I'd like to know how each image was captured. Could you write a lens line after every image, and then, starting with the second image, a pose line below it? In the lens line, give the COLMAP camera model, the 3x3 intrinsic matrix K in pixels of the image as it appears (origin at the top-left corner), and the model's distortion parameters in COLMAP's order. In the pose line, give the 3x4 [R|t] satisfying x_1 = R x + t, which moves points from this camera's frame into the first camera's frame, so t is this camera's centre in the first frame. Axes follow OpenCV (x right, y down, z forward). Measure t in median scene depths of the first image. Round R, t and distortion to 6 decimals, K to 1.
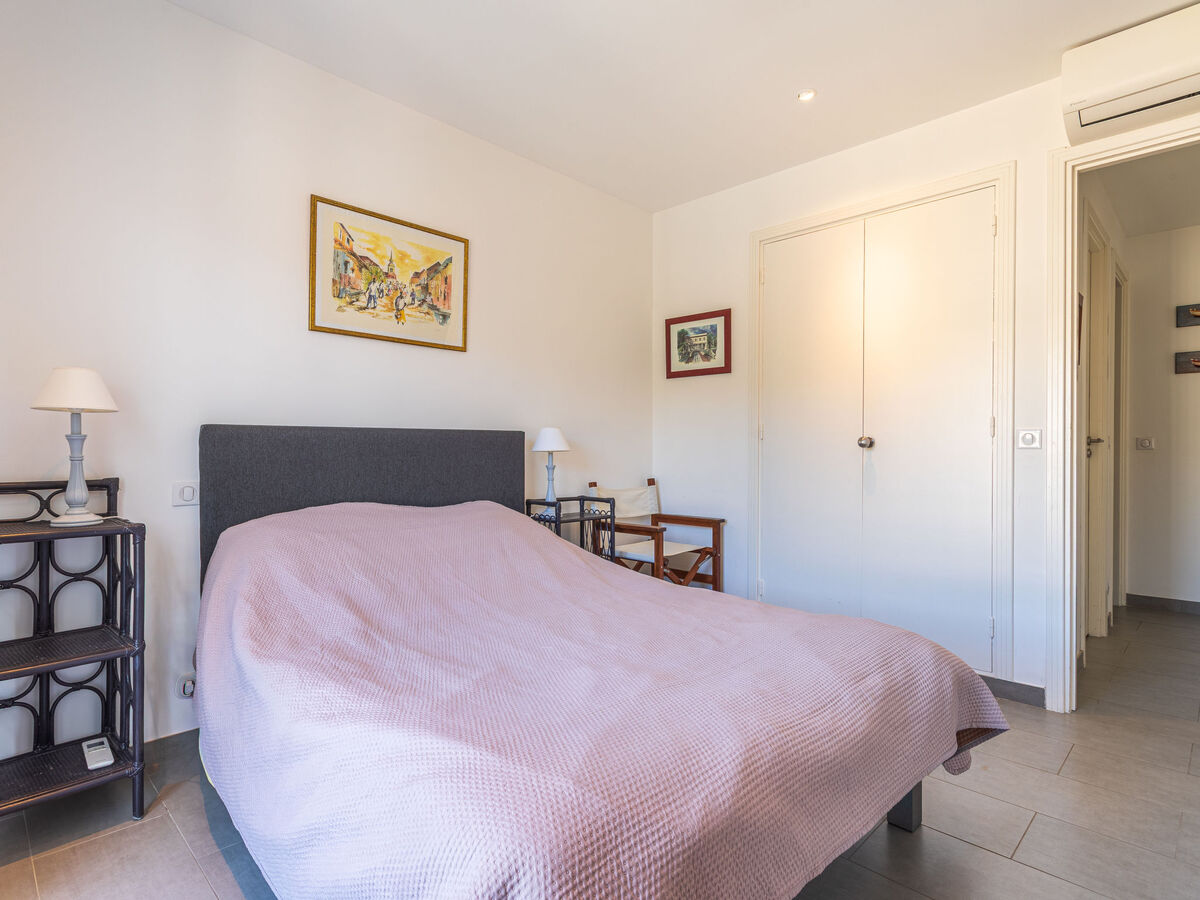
lens RADIAL K [[638.0, 0, 603.3], [0, 638.0, 450.3], [0, 0, 1]] dist [0.003833, 0.001454]
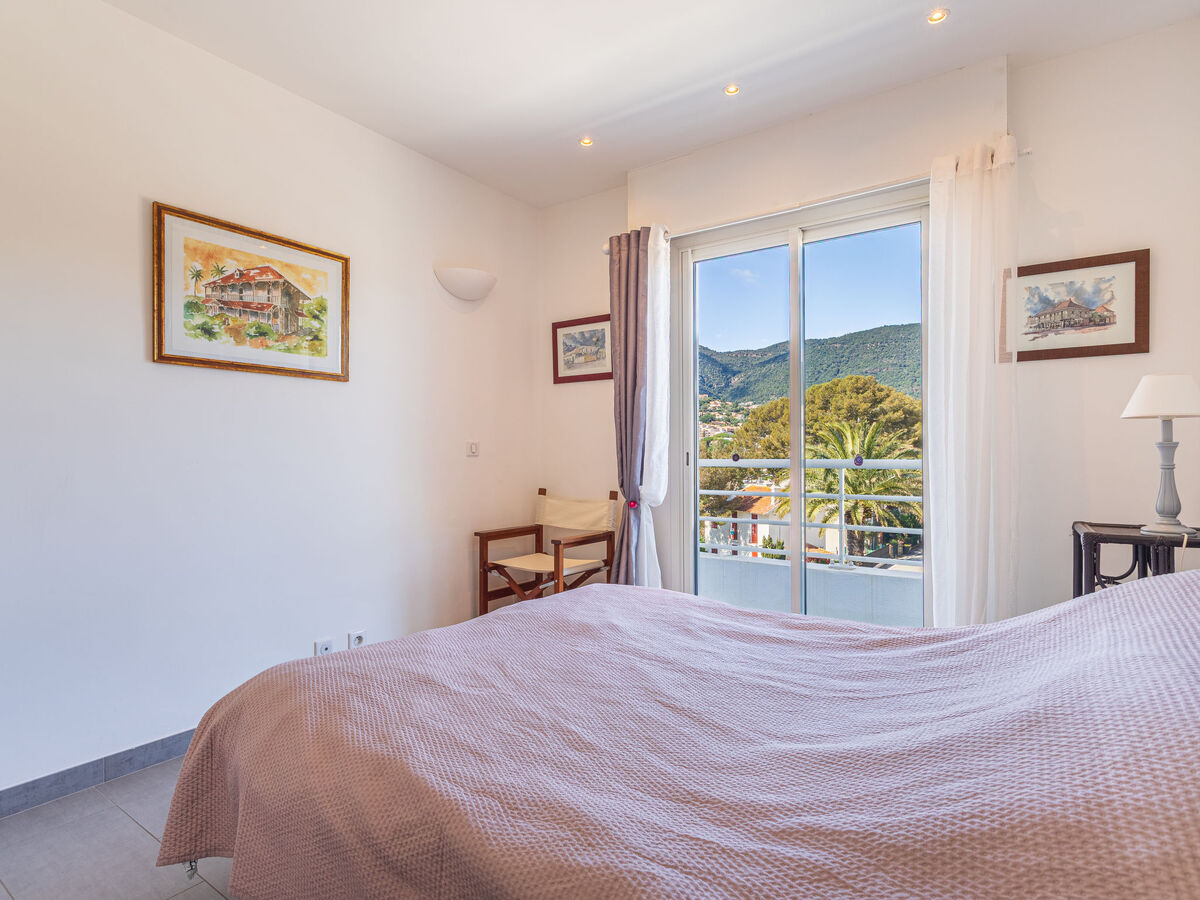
lens RADIAL K [[638.0, 0, 603.3], [0, 638.0, 450.3], [0, 0, 1]] dist [0.003833, 0.001454]
pose [[-0.985549, 0.003438, -0.169357, 0.122800], [0.004824, 0.999958, -0.007775, -0.005613], [0.169323, -0.008480, -0.985524, 1.212131]]
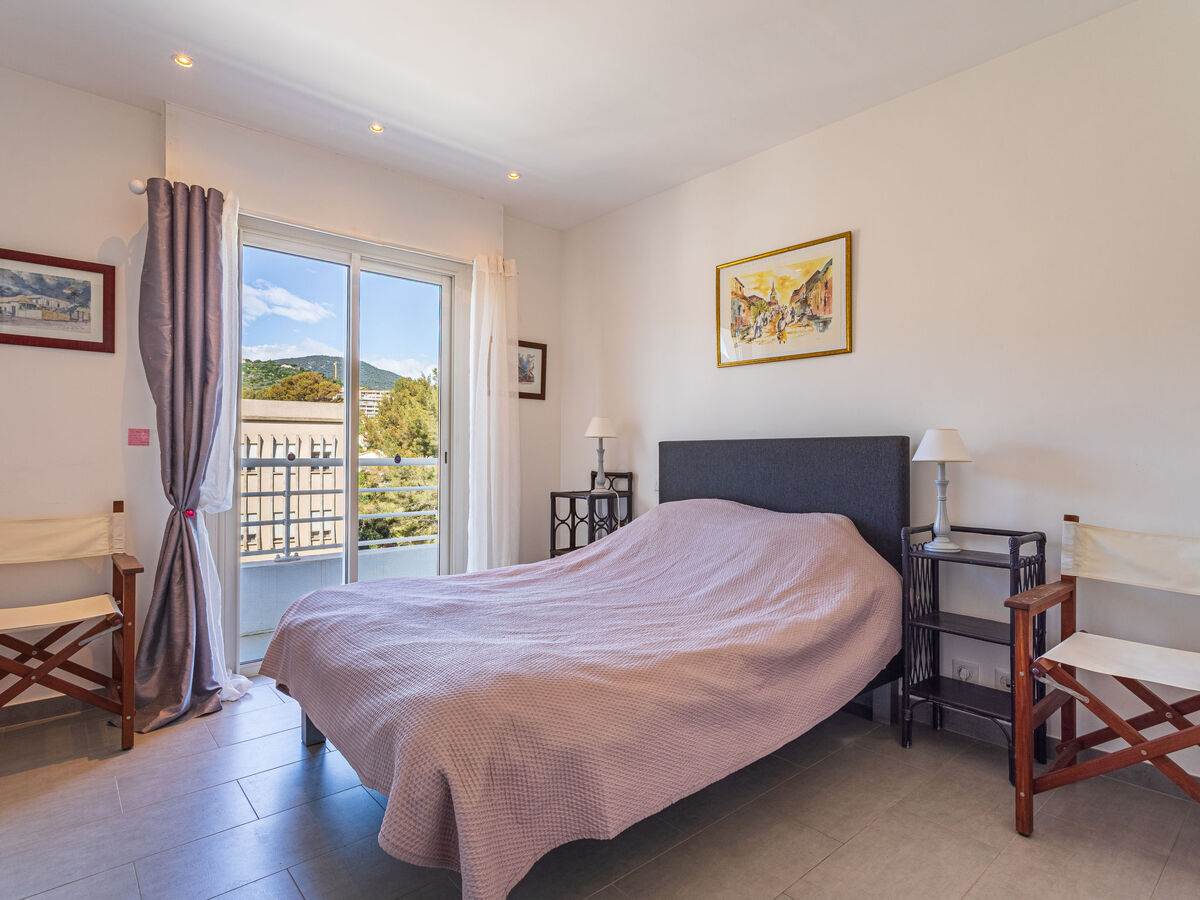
lens RADIAL K [[638.0, 0, 603.3], [0, 638.0, 450.3], [0, 0, 1]] dist [0.003833, 0.001454]
pose [[-0.069448, -0.003036, -0.997581, 0.796781], [-0.001910, 0.999994, -0.002911, -0.010055], [0.997584, 0.001703, -0.069453, 0.767974]]
